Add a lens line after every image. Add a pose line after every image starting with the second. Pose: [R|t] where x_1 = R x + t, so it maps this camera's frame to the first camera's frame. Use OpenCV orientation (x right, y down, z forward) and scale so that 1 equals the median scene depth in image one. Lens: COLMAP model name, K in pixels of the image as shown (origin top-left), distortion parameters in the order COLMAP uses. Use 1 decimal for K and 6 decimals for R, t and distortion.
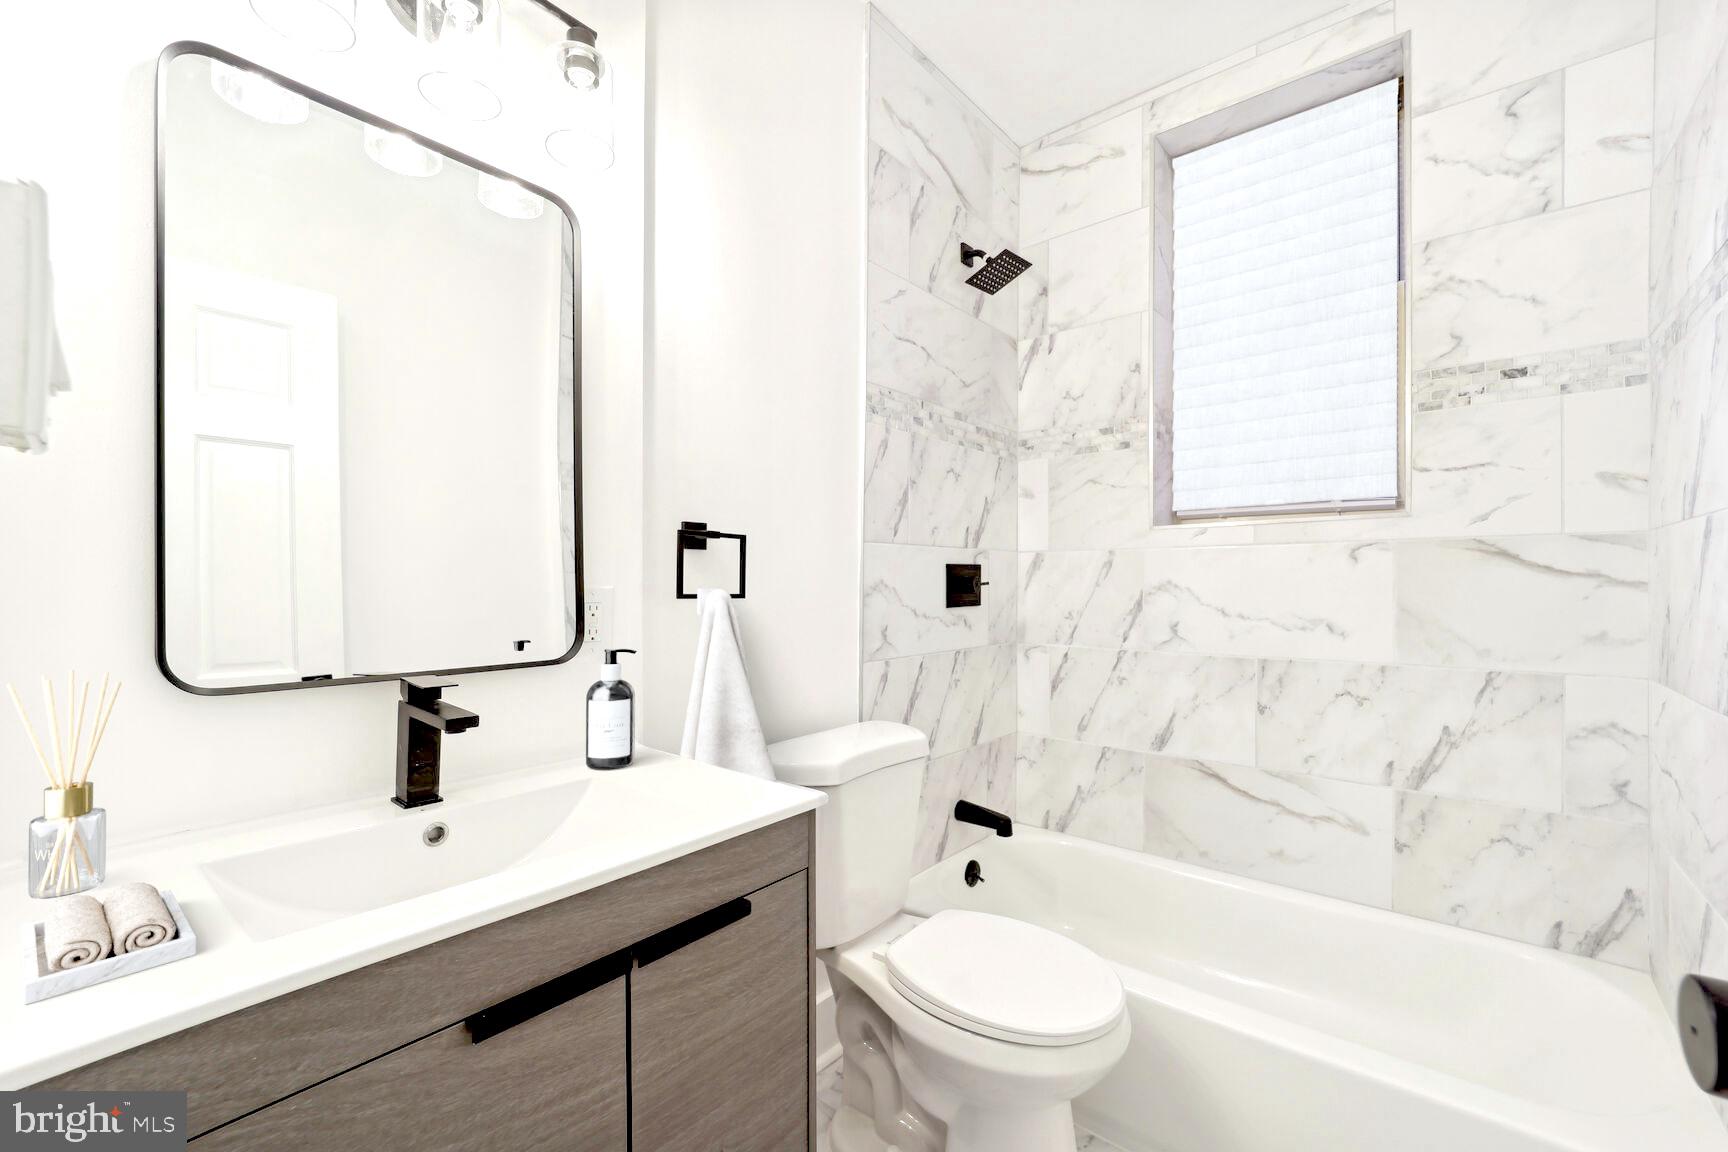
lens RADIAL K [[711.5, 0, 863.5], [0, 711.5, 582.3], [0, 0, 1]] dist [0.000265, -0.002887]
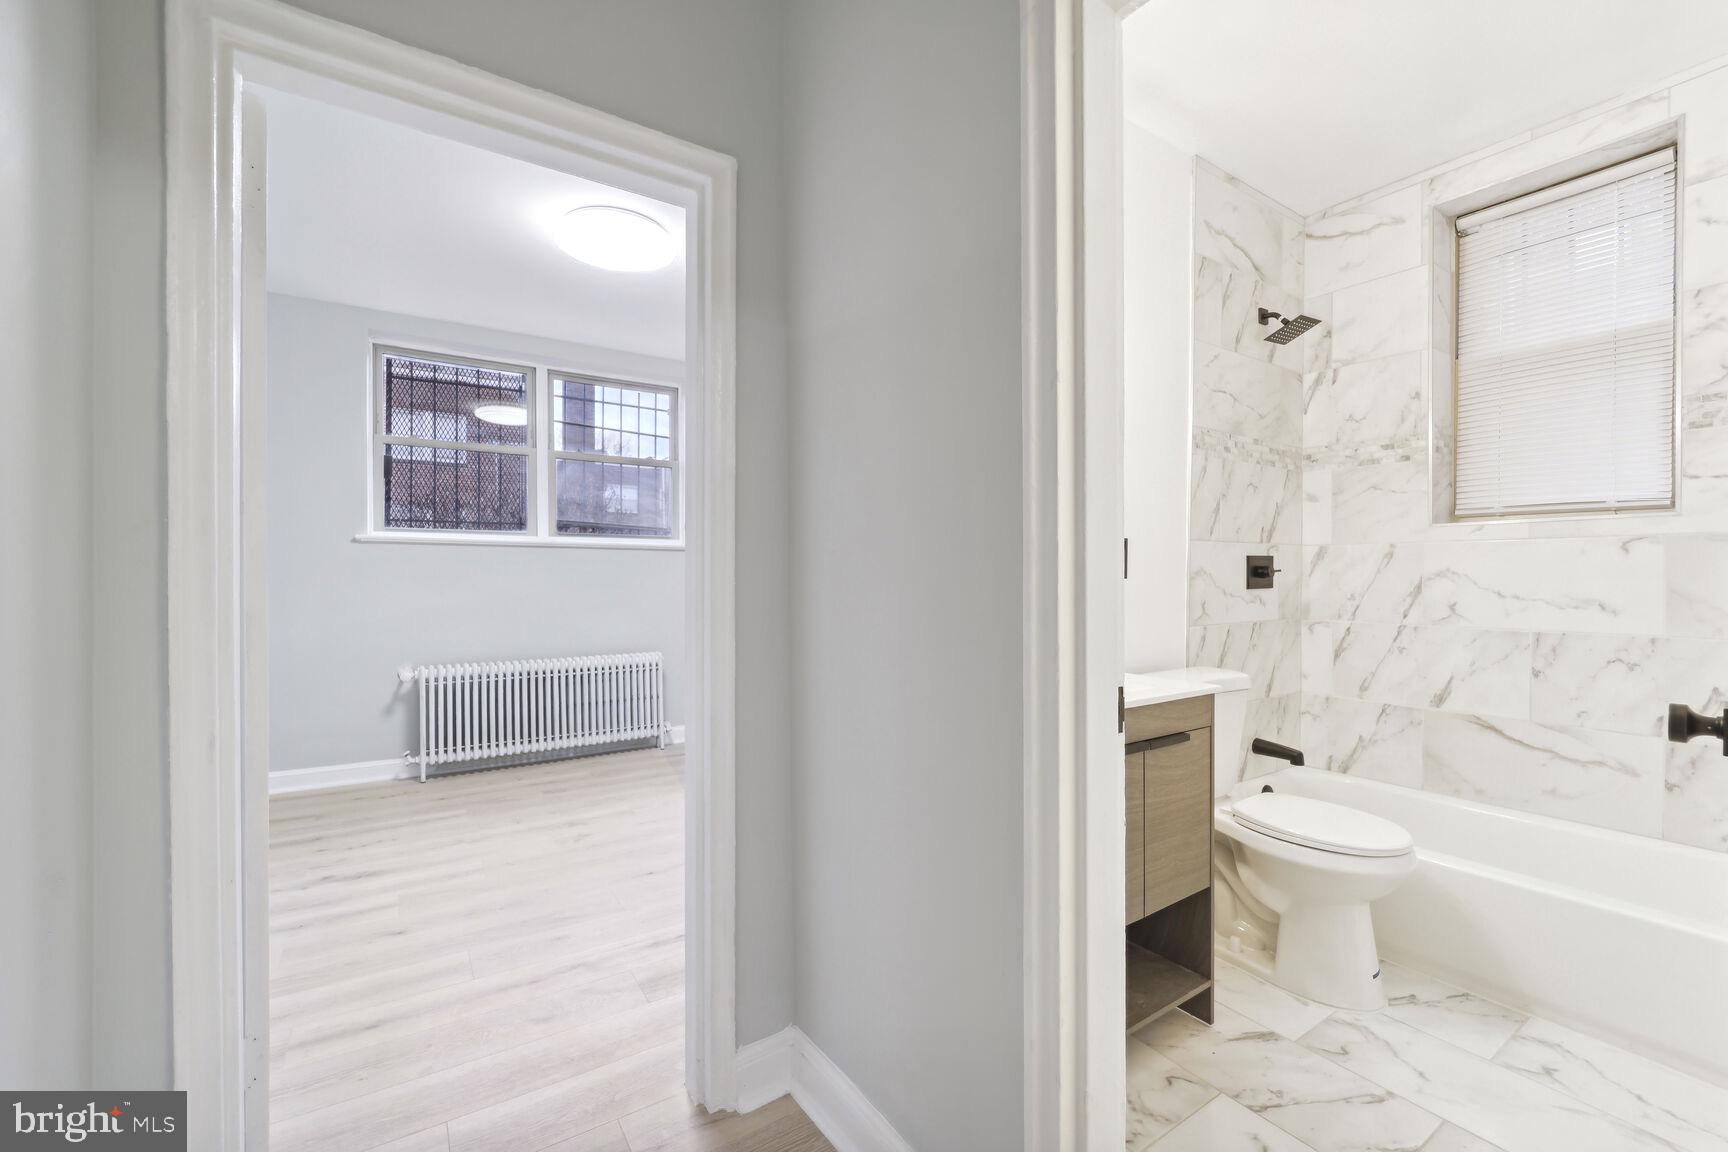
lens RADIAL K [[713.5, 0, 867.7], [0, 713.5, 574.3], [0, 0, 1]] dist [-0.006587, 0.000997]
pose [[0.962095, 0.002572, -0.272701, -0.222420], [-0.002402, 0.999997, 0.000956, 0.009834], [0.272702, -0.000264, 0.962098, -0.507619]]
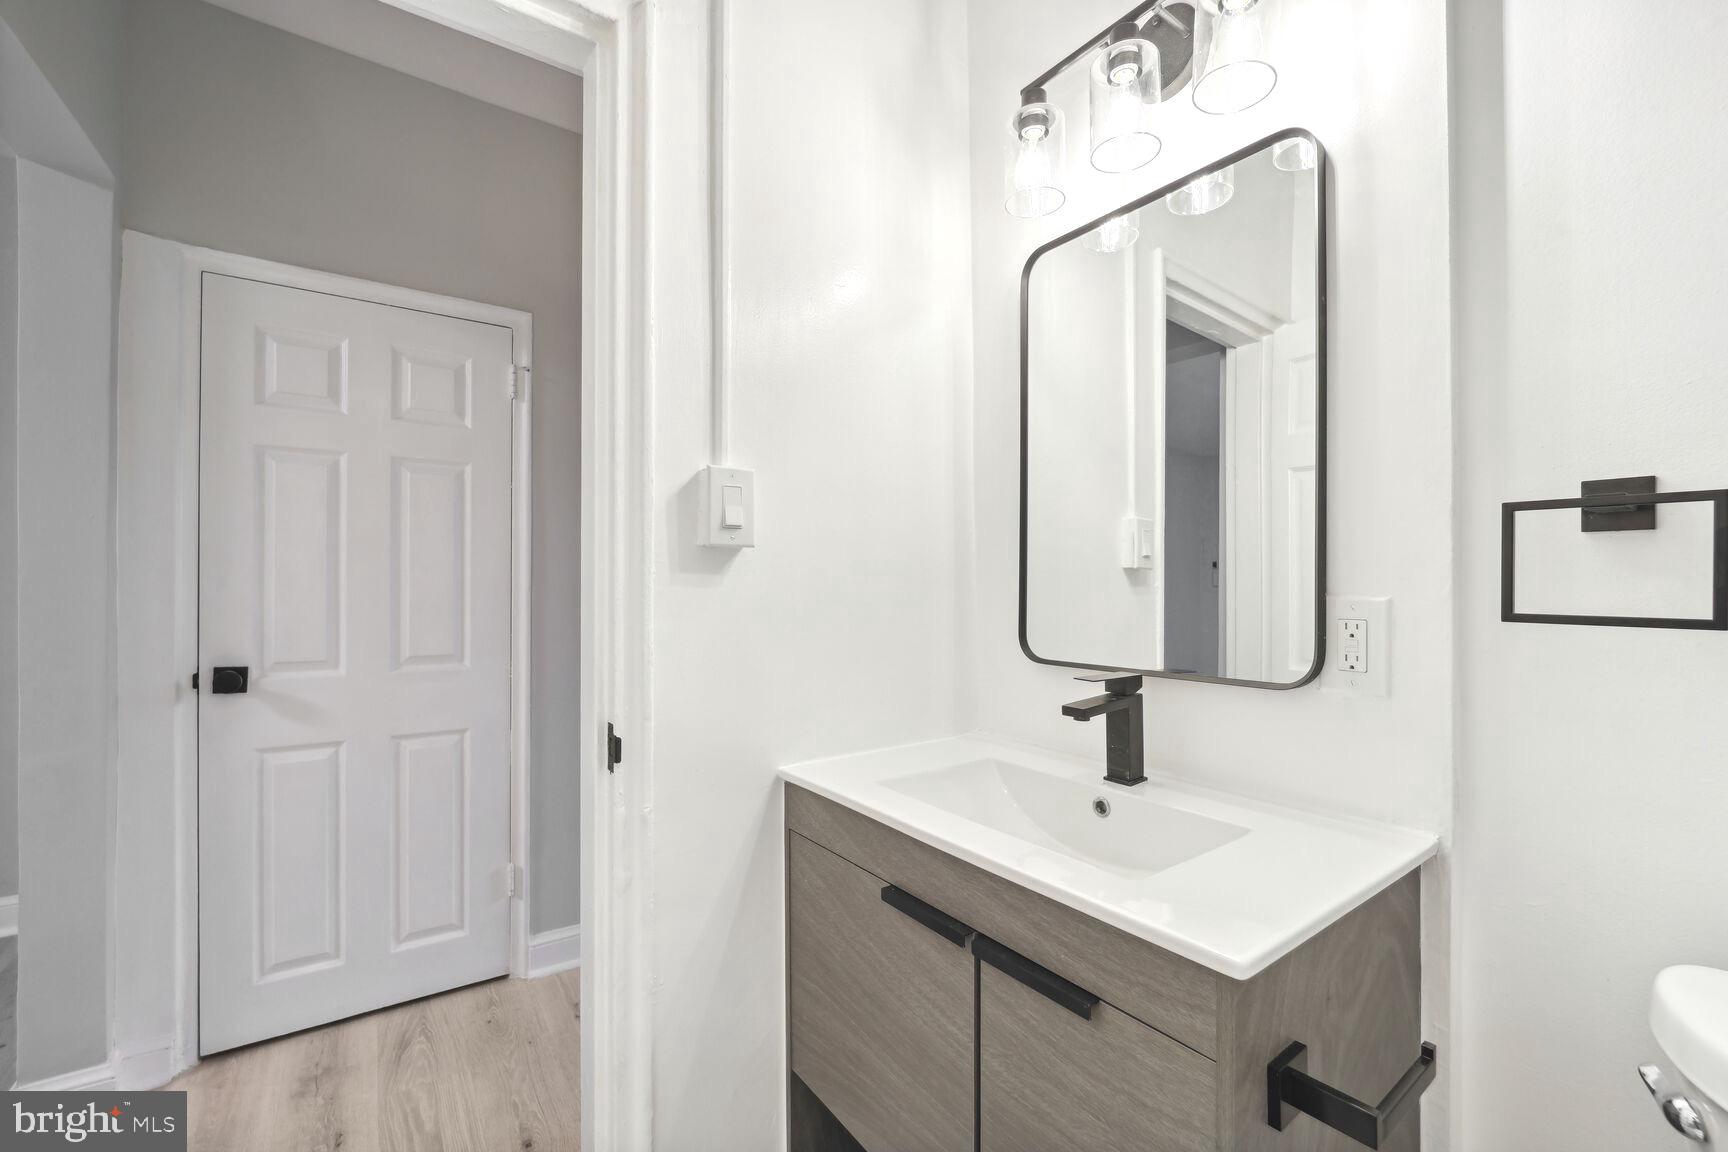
lens RADIAL K [[713.5, 0, 860.9], [0, 713.5, 582.9], [0, 0, 1]] dist [-0.006587, 0.000997]
pose [[-0.256186, -0.002228, -0.966625, 0.311760], [0.003477, 0.999989, -0.003226, -0.006051], [0.966621, -0.004187, -0.256175, 0.452881]]
